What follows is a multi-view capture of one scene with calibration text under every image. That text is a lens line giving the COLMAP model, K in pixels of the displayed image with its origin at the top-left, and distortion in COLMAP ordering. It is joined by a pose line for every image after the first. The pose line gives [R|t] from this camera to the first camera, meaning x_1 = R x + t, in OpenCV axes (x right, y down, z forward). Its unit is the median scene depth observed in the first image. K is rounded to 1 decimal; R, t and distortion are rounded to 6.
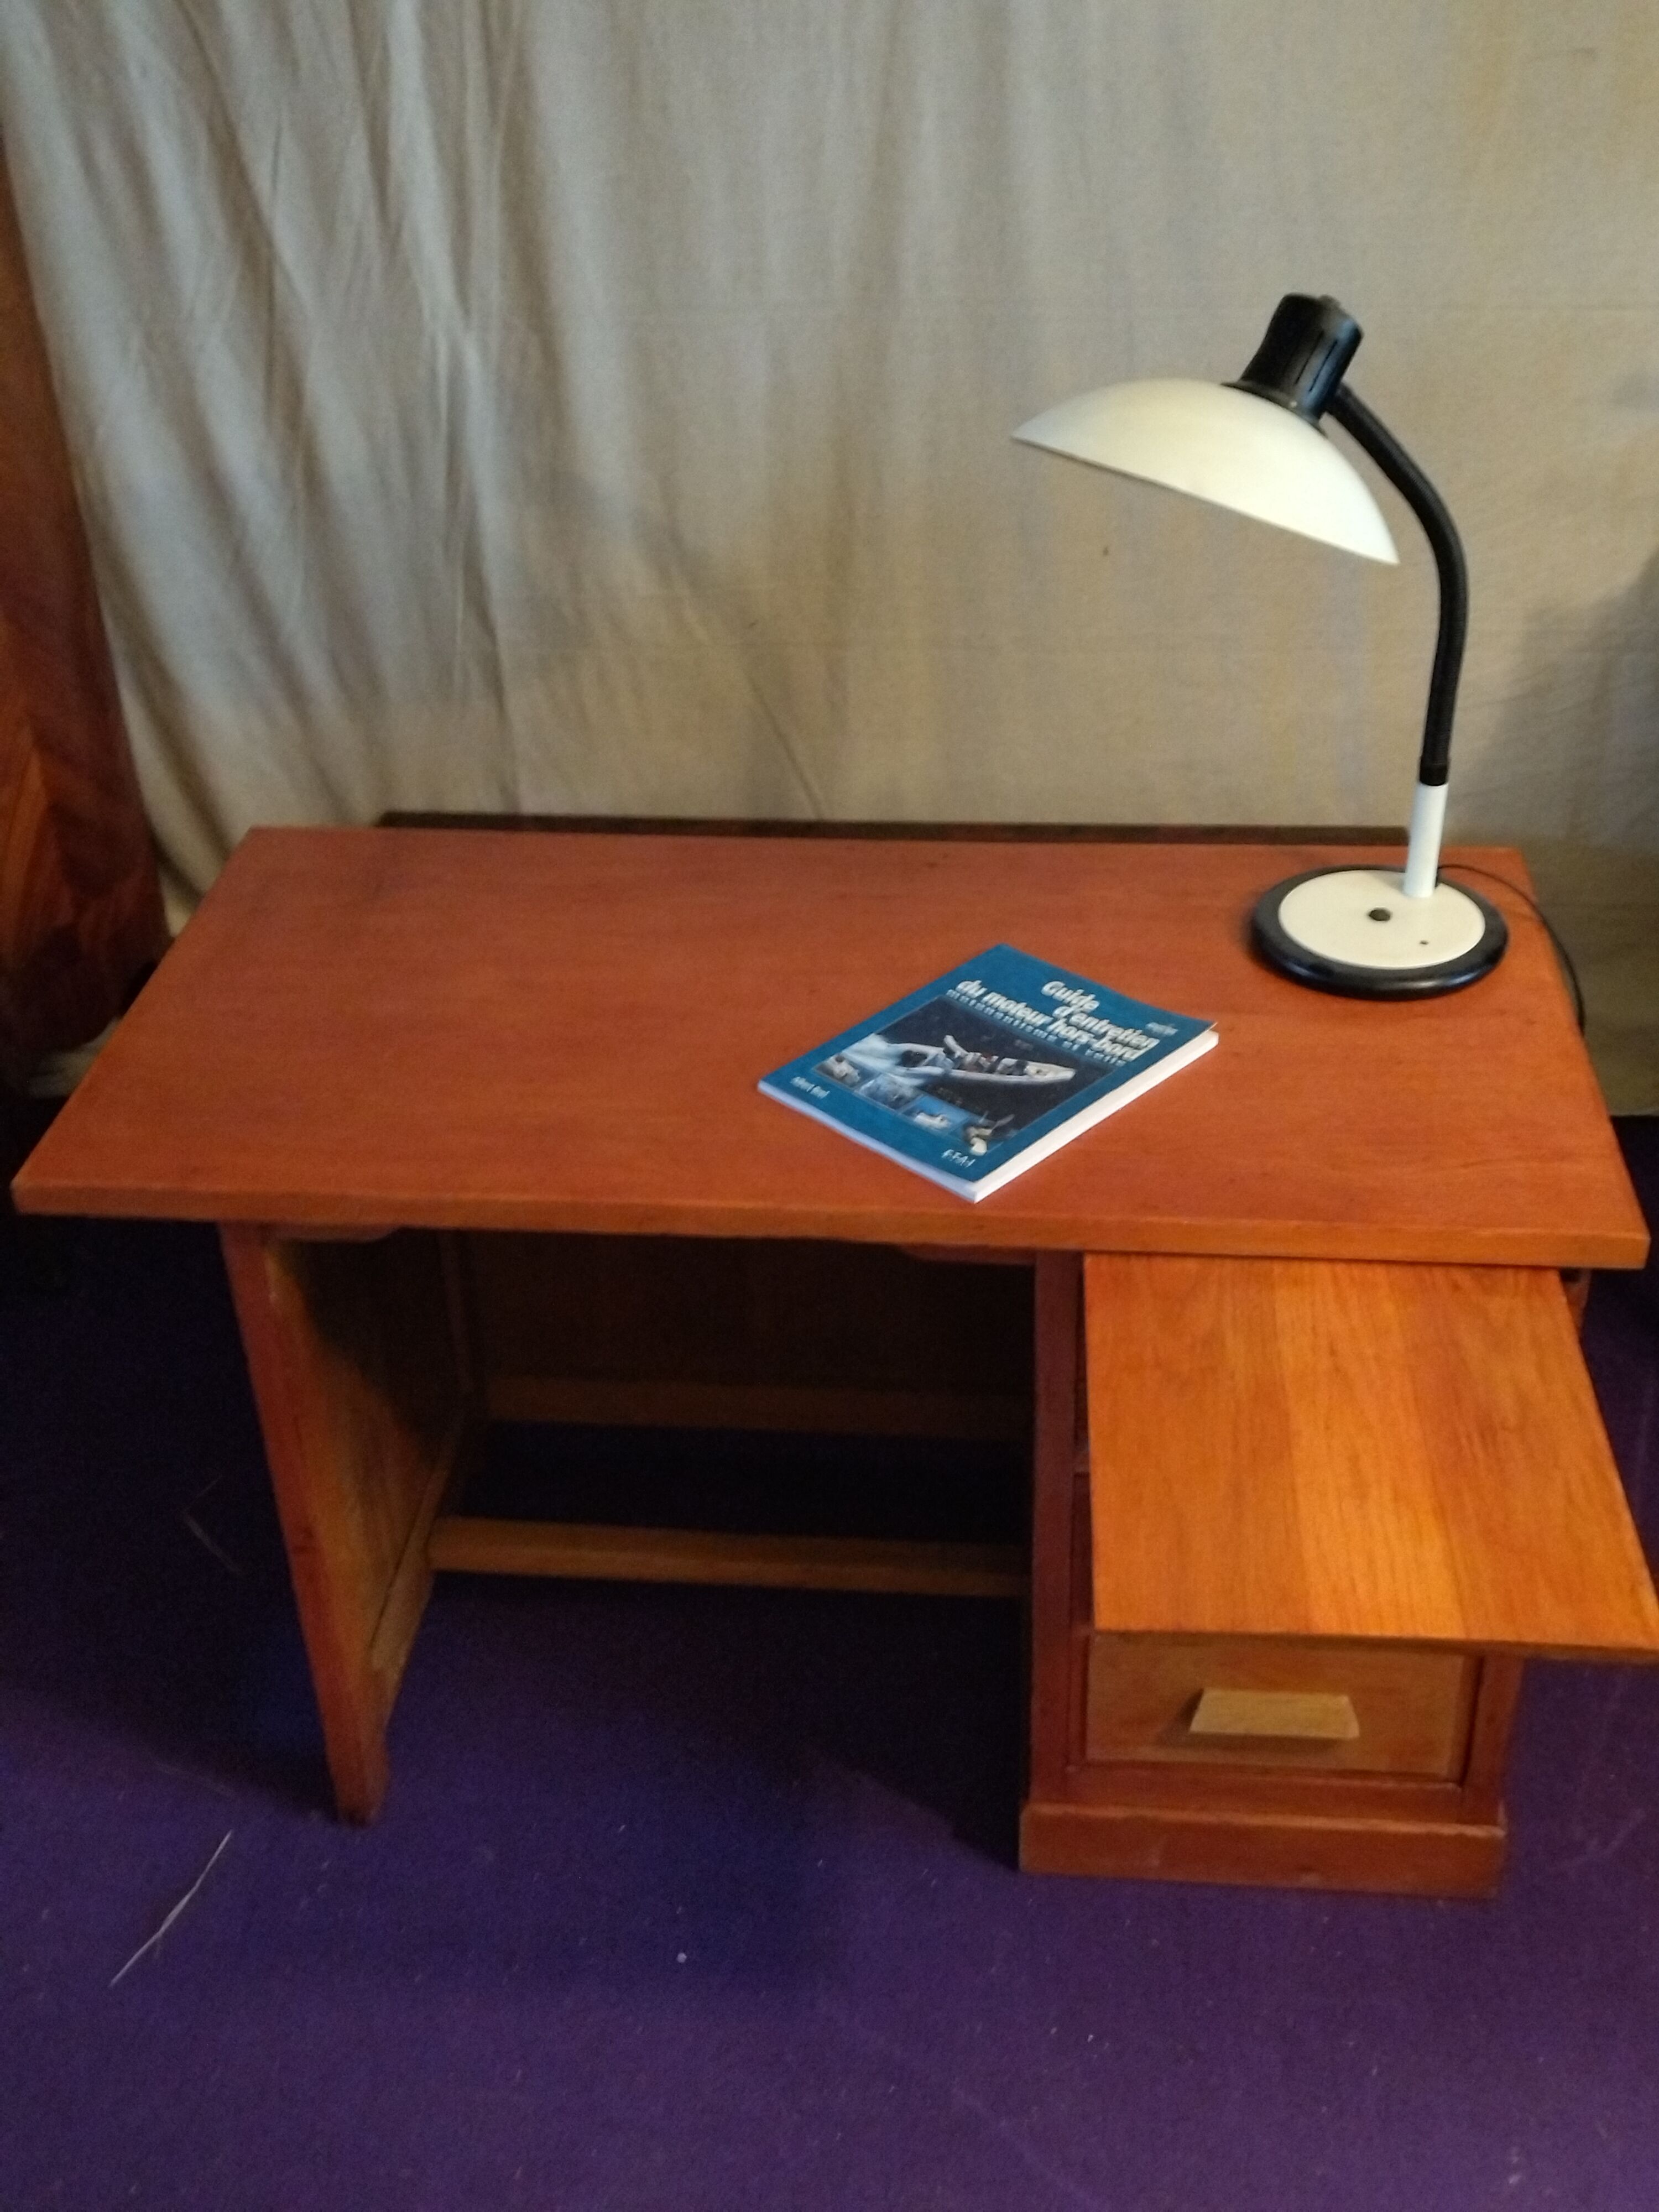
lens RADIAL K [[2347.2, 0, 853.7], [0, 2347.2, 1097.0], [0, 0, 1]] dist [0.095353, -0.149436]
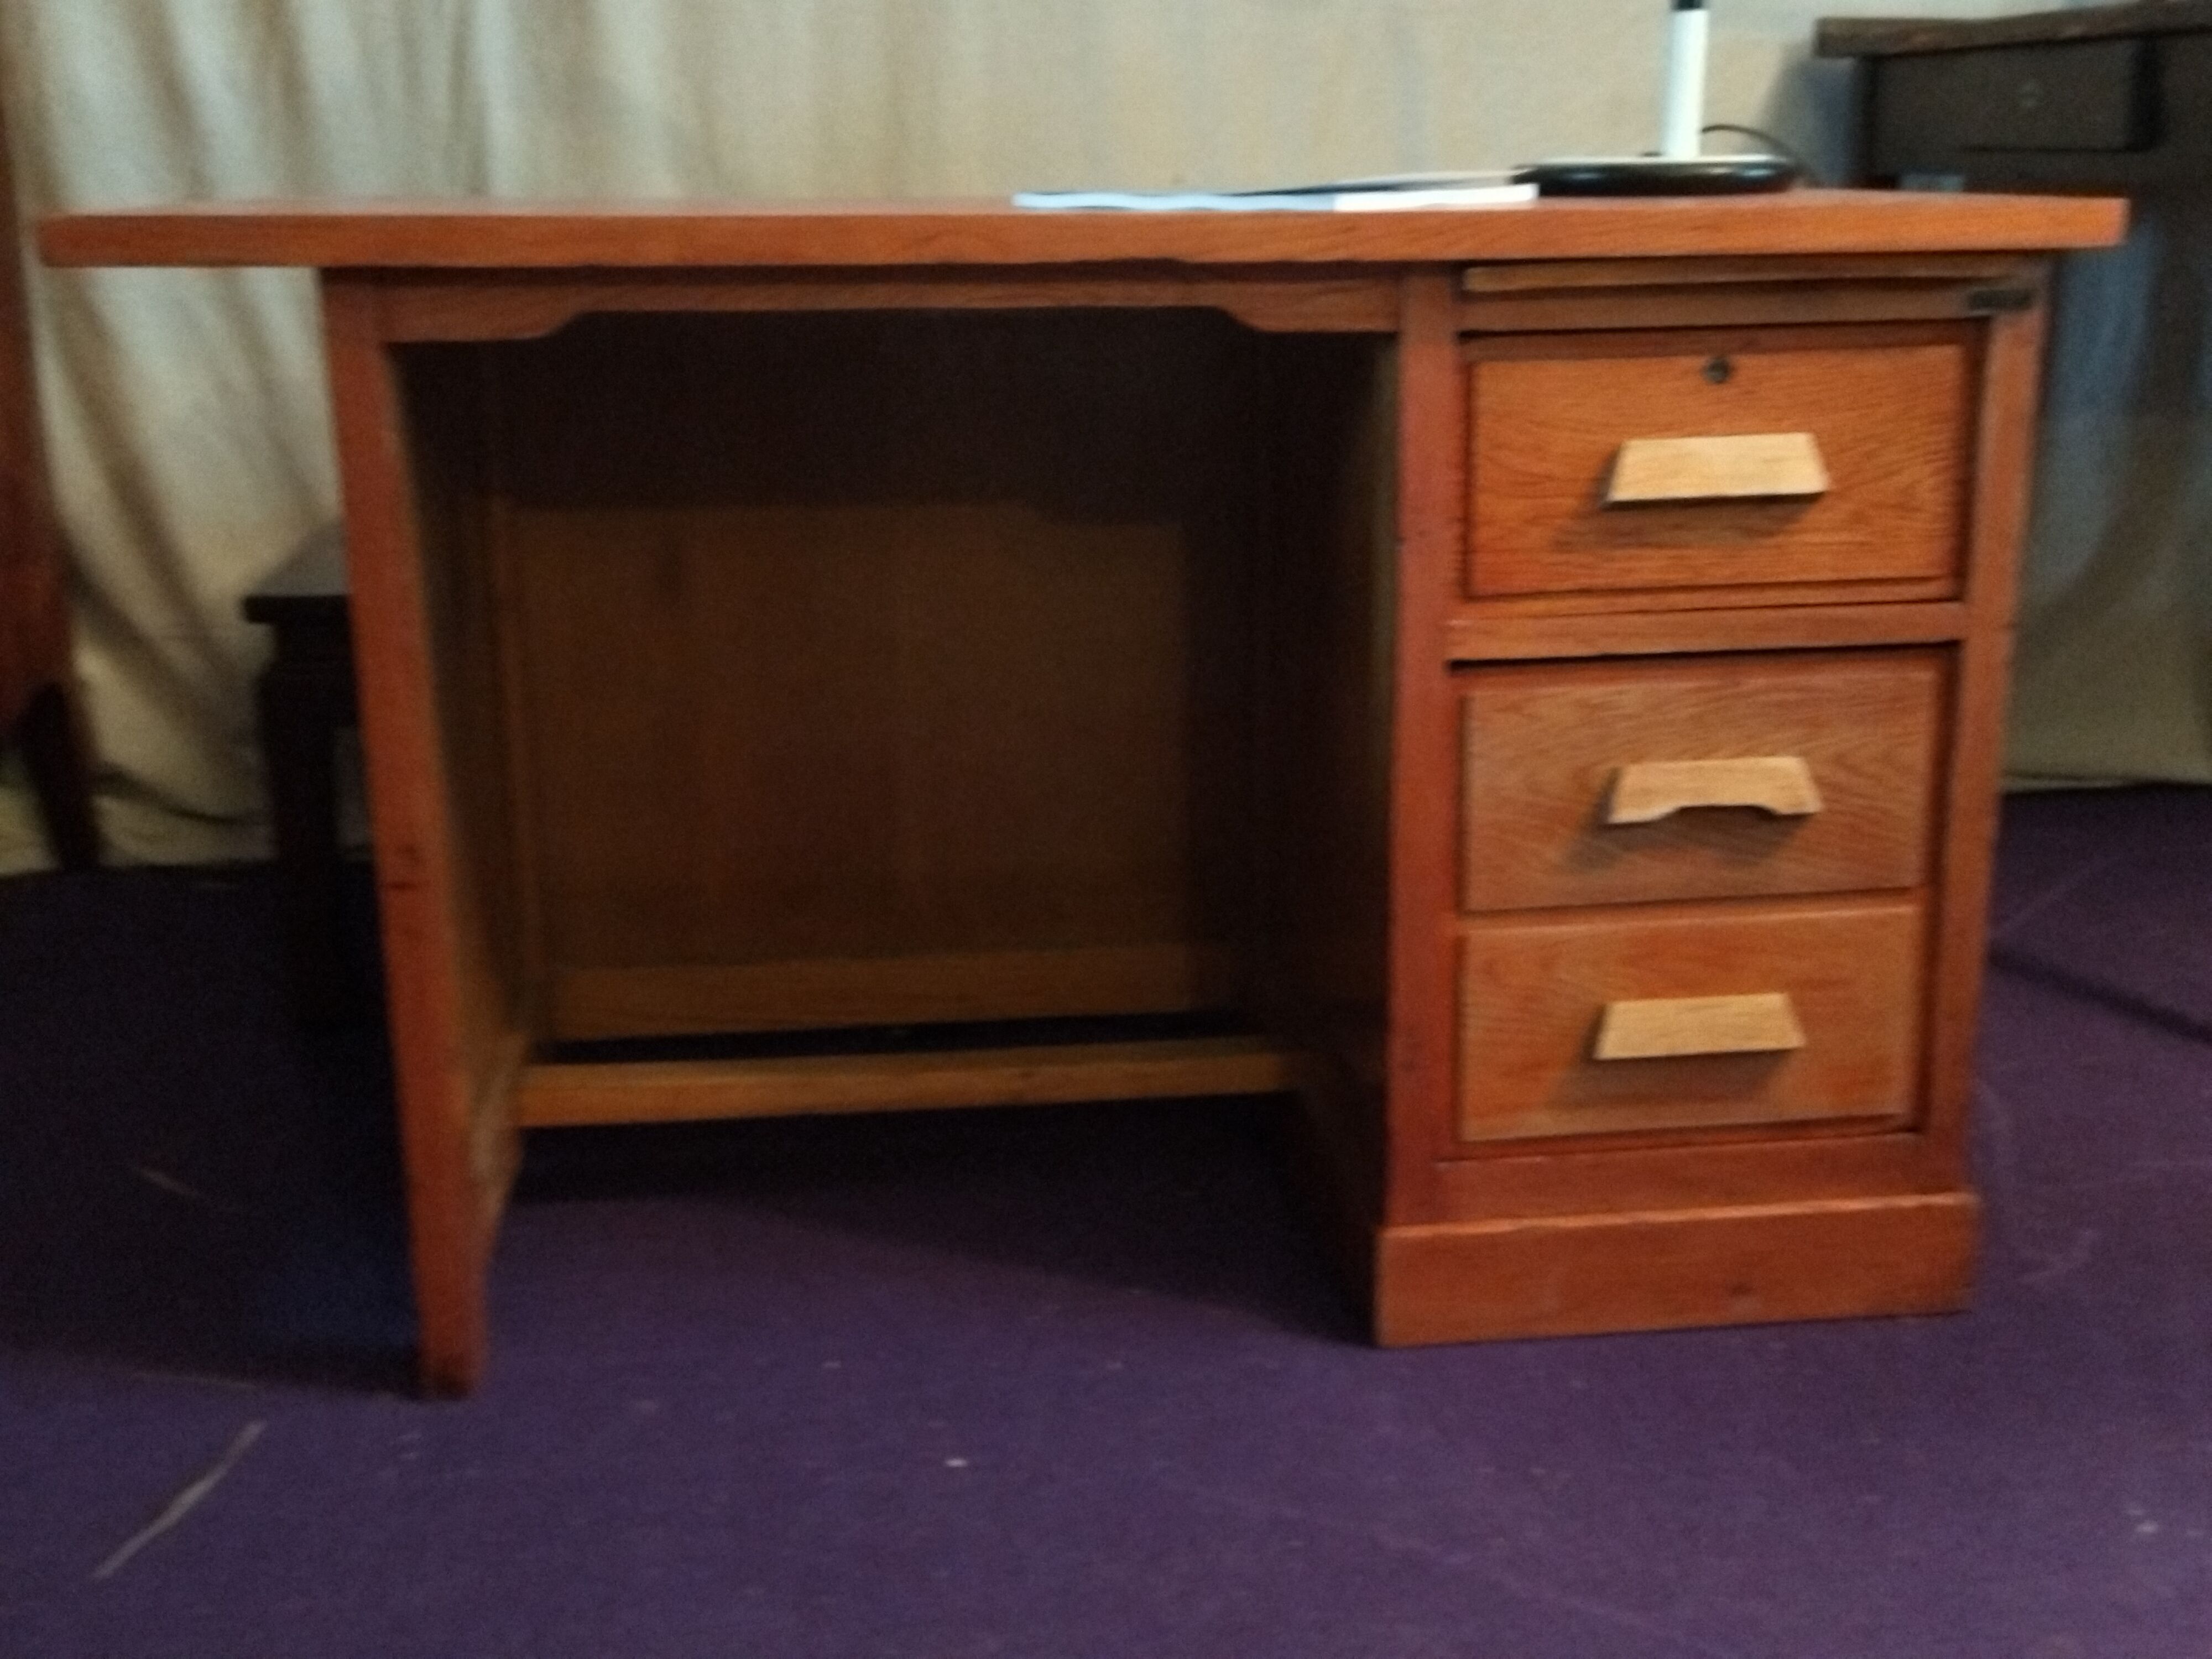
lens RADIAL K [[2347.2, 0, 1106.0], [0, 2347.2, 829.5], [0, 0, 1]] dist [0.095353, -0.149436]
pose [[0.979530, -0.041446, 0.196984, -0.157266], [0.098418, 0.952244, -0.289043, 0.385418], [-0.175597, 0.302513, 0.936831, 0.268394]]
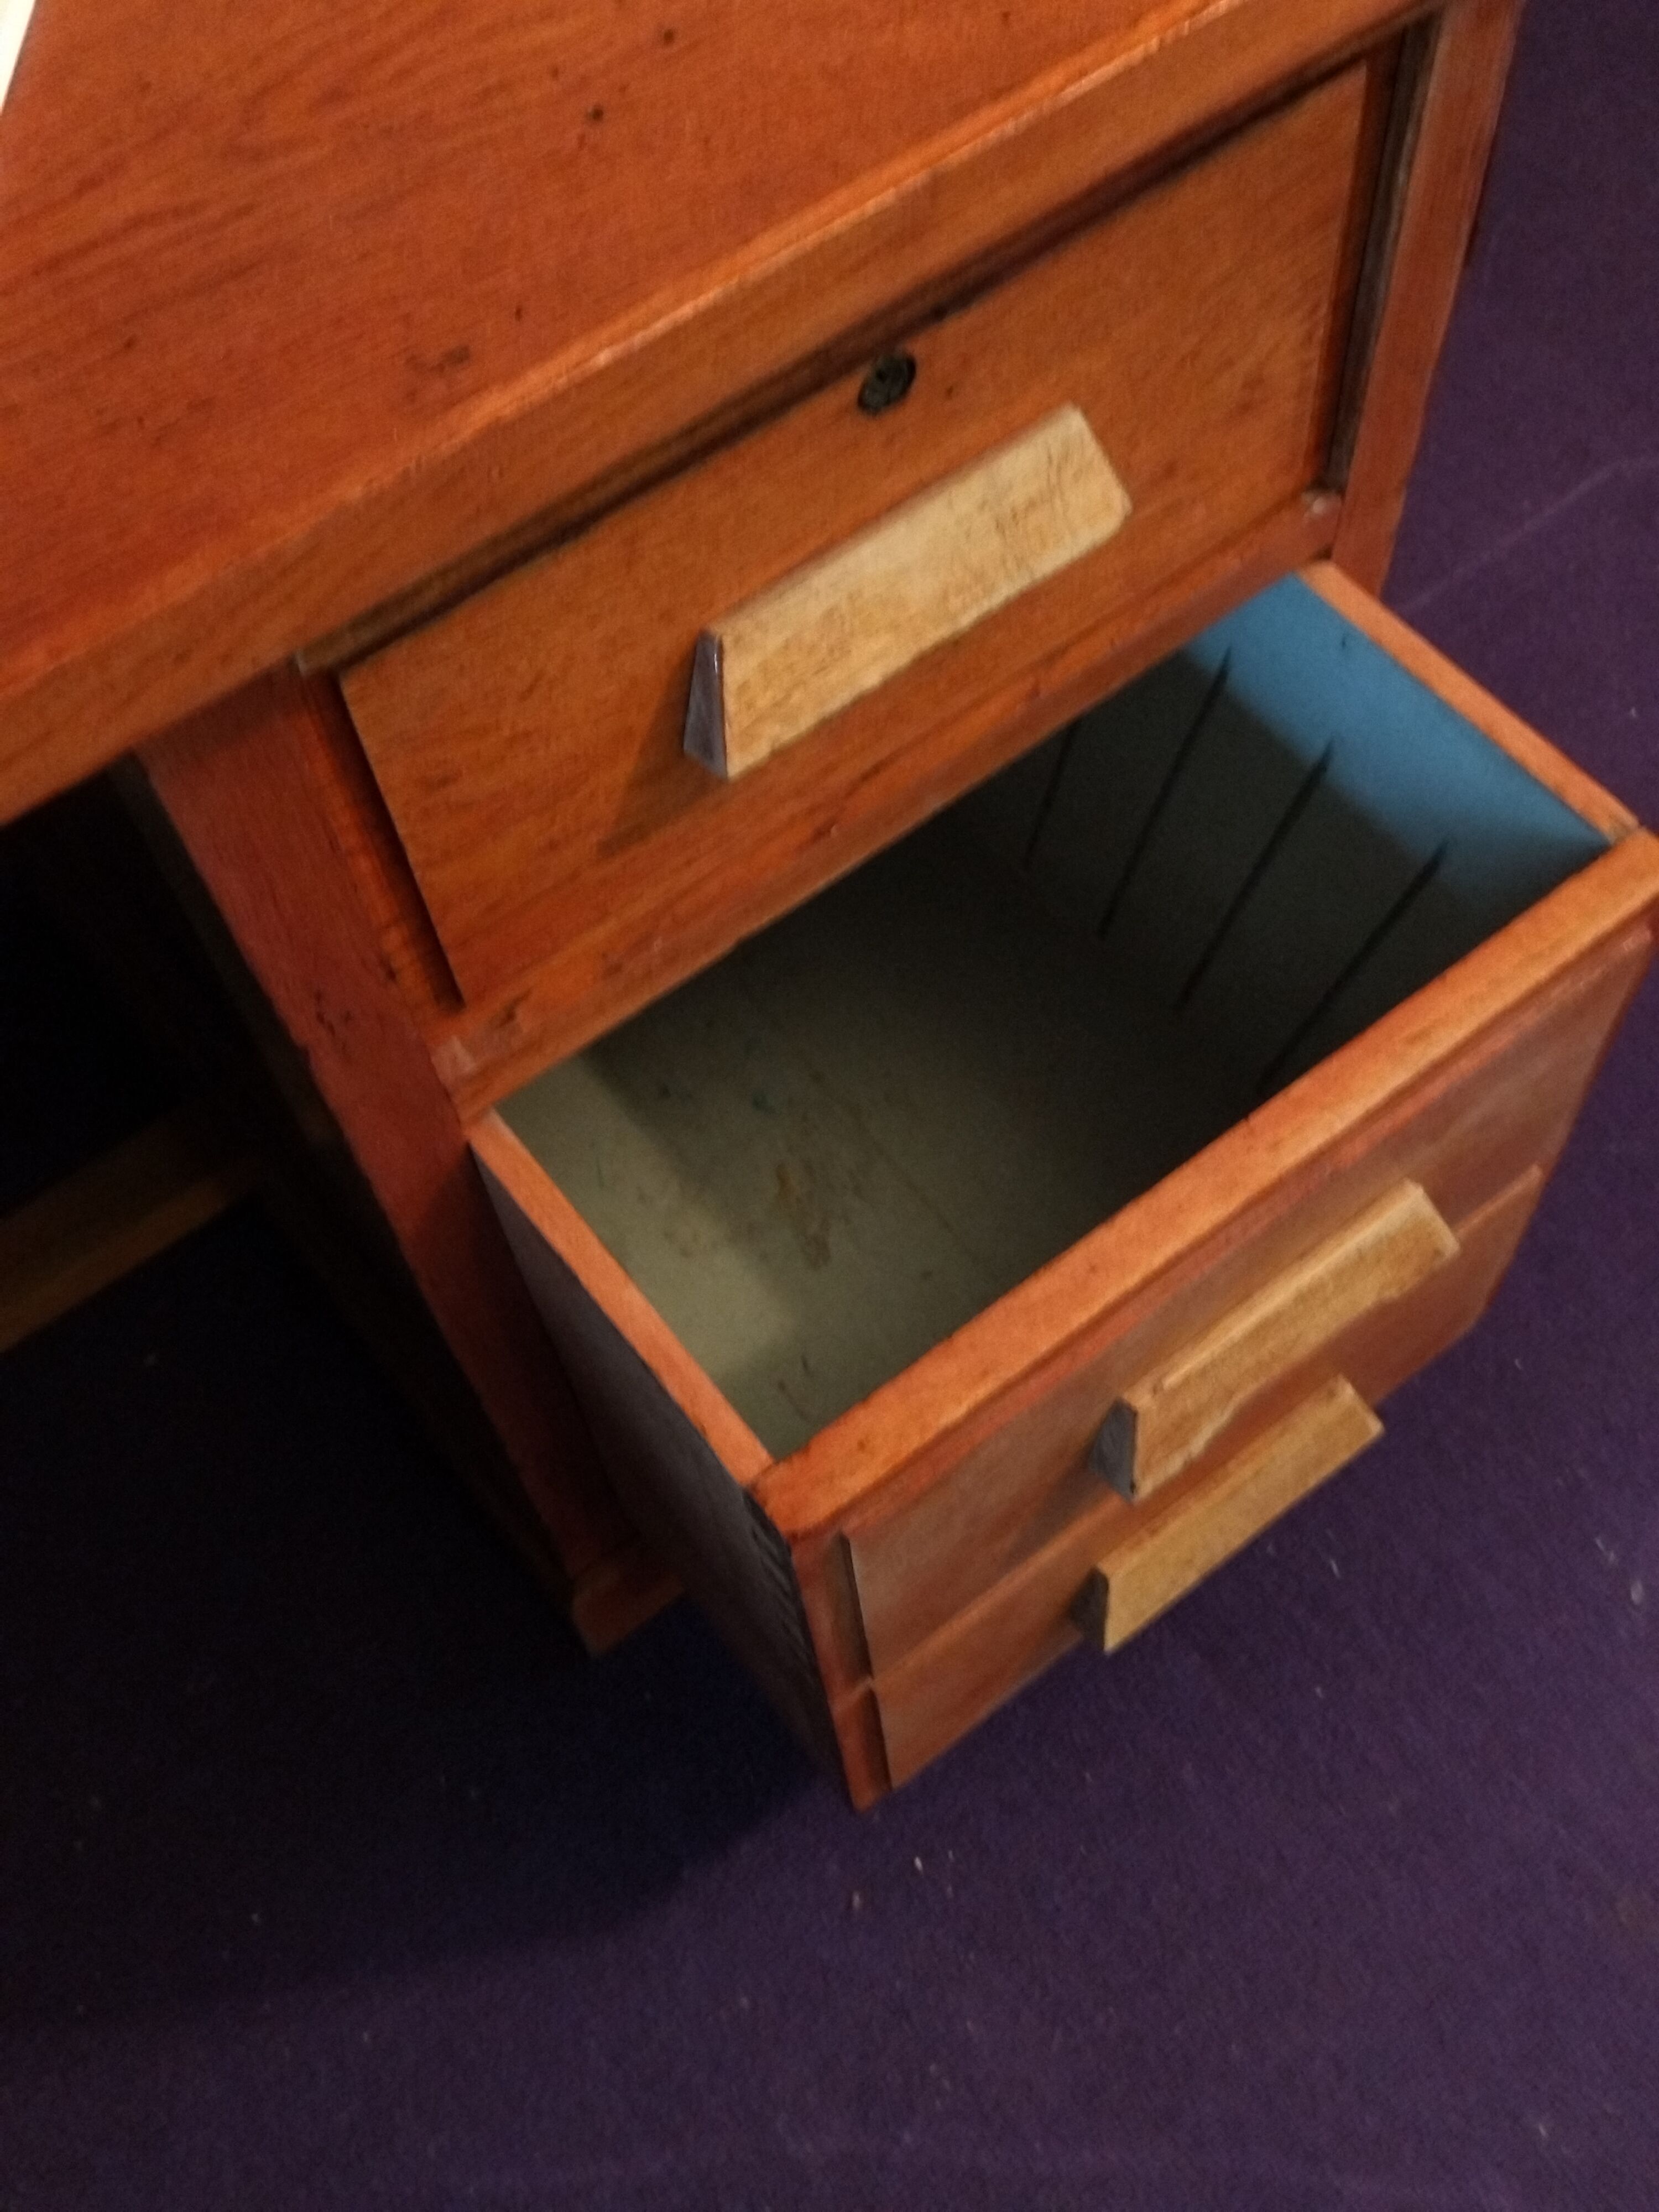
lens RADIAL K [[2347.2, 0, 853.7], [0, 2347.2, 1097.0], [0, 0, 1]] dist [0.095353, -0.149436]
pose [[0.744164, -0.591221, 0.310931, 0.026020], [0.382258, 0.758622, 0.527610, -0.009483], [-0.547813, -0.273772, 0.790538, 0.611855]]
